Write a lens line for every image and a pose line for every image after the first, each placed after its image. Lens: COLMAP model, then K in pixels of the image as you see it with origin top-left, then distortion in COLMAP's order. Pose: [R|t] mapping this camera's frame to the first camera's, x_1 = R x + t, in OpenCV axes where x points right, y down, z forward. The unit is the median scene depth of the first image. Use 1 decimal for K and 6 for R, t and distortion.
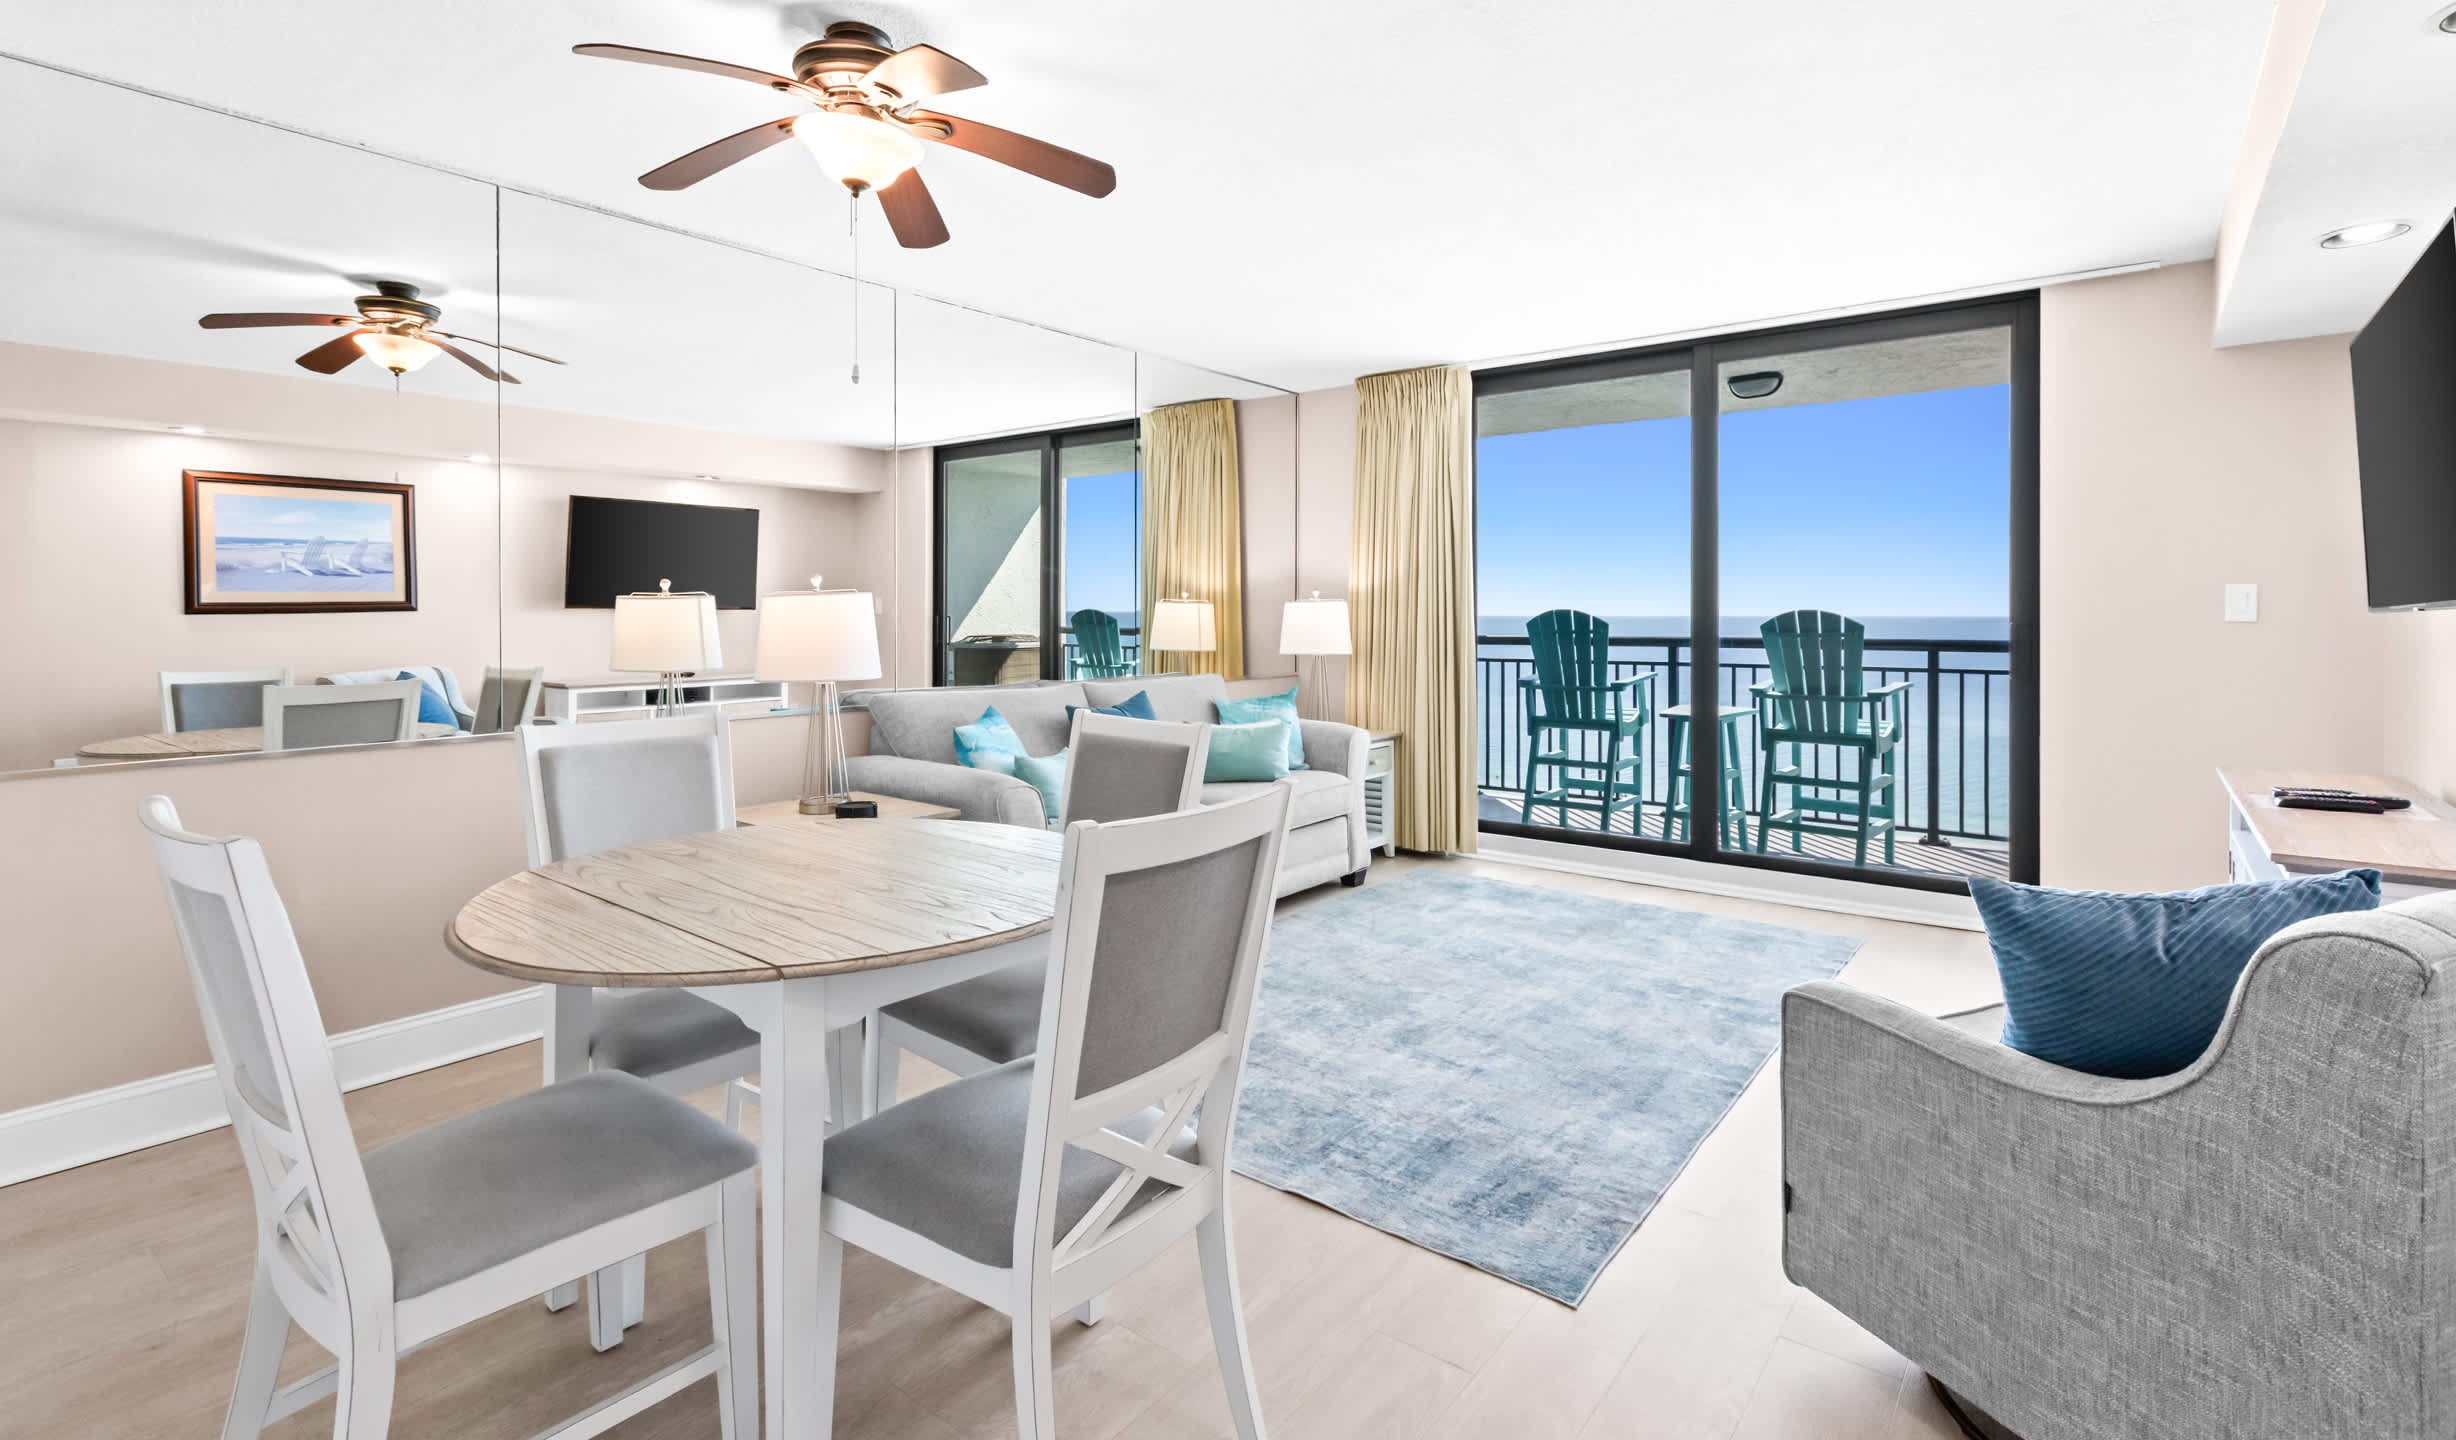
lens RADIAL K [[1125.7, 0, 1247.8], [0, 1125.7, 639.6], [0, 0, 1]] dist [-0.001568, -0.001479]
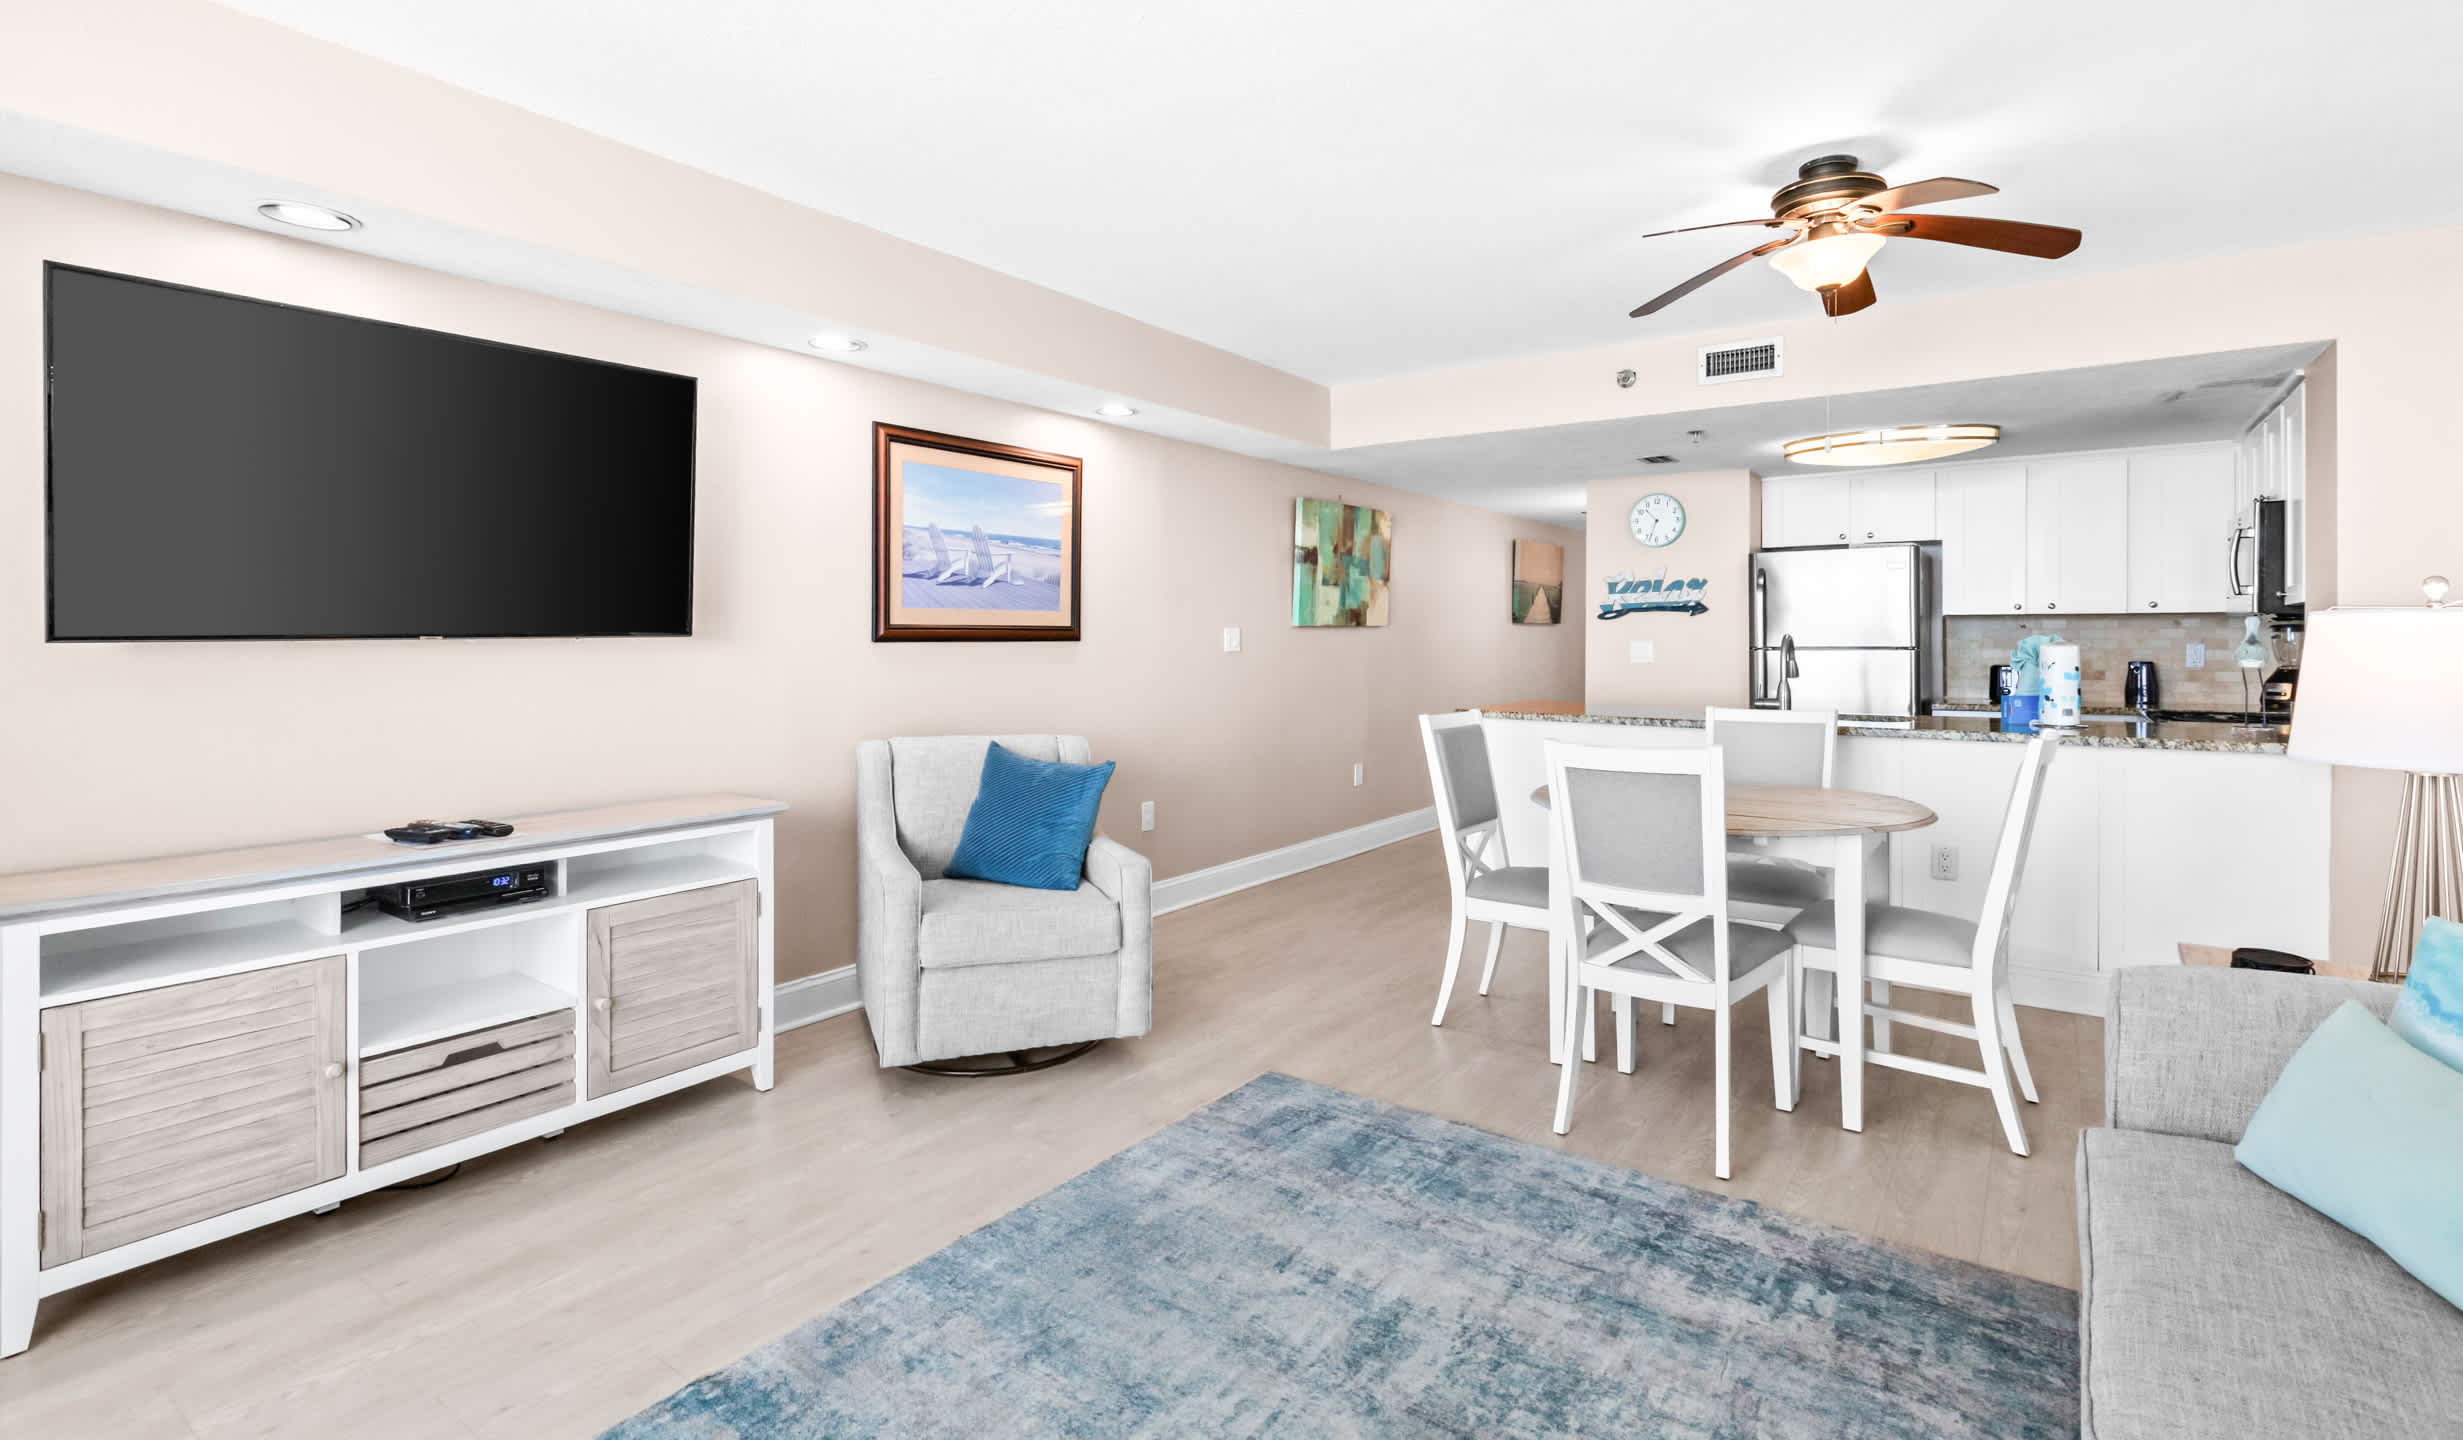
lens RADIAL K [[1128.9, 0, 1241.3], [0, 1128.9, 651.1], [0, 0, 1]] dist [-0.001568, -0.001479]
pose [[-0.999289, -0.000949, -0.037685, 0.158793], [-0.002381, 0.999277, 0.037955, -0.029103], [0.037622, 0.038018, -0.998569, 1.055471]]
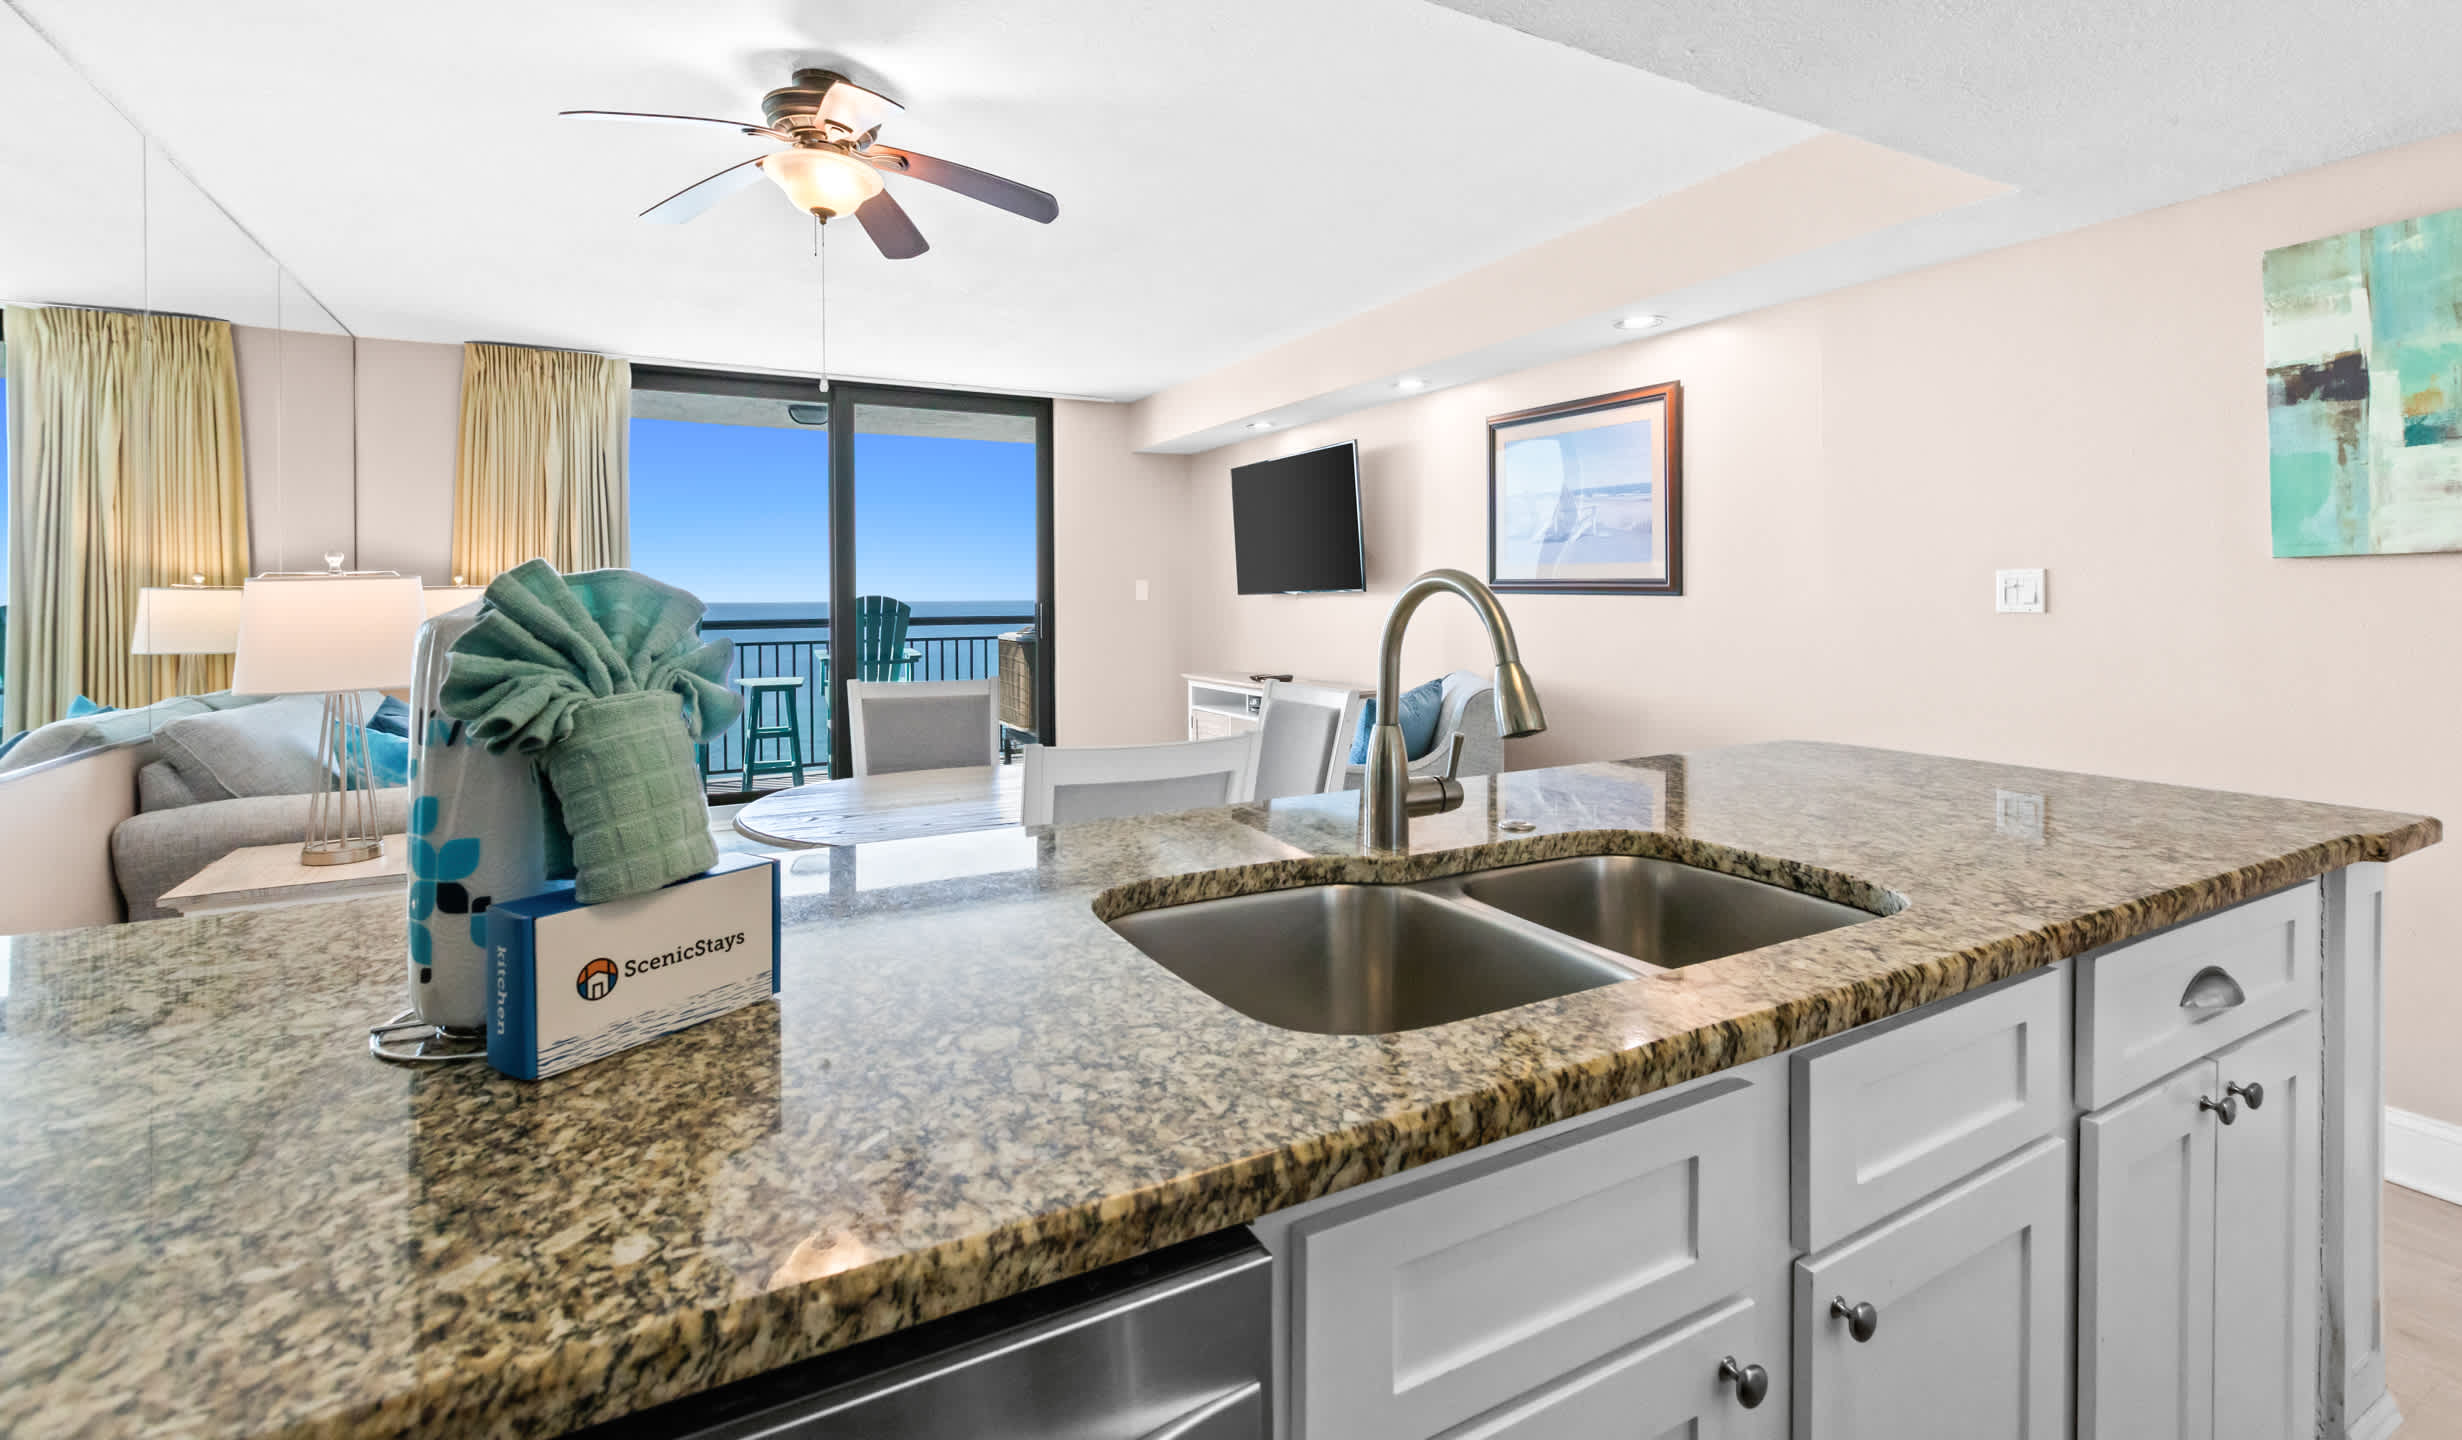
lens RADIAL K [[1128.4, 0, 1264.5], [0, 1128.4, 605.7], [0, 0, 1]] dist [-0.001568, -0.001479]
pose [[0.387693, -0.010519, 0.921728, -0.584244], [0.027609, 0.999619, -0.000205, -0.001464], [-0.921375, 0.025527, 0.387836, 0.072343]]
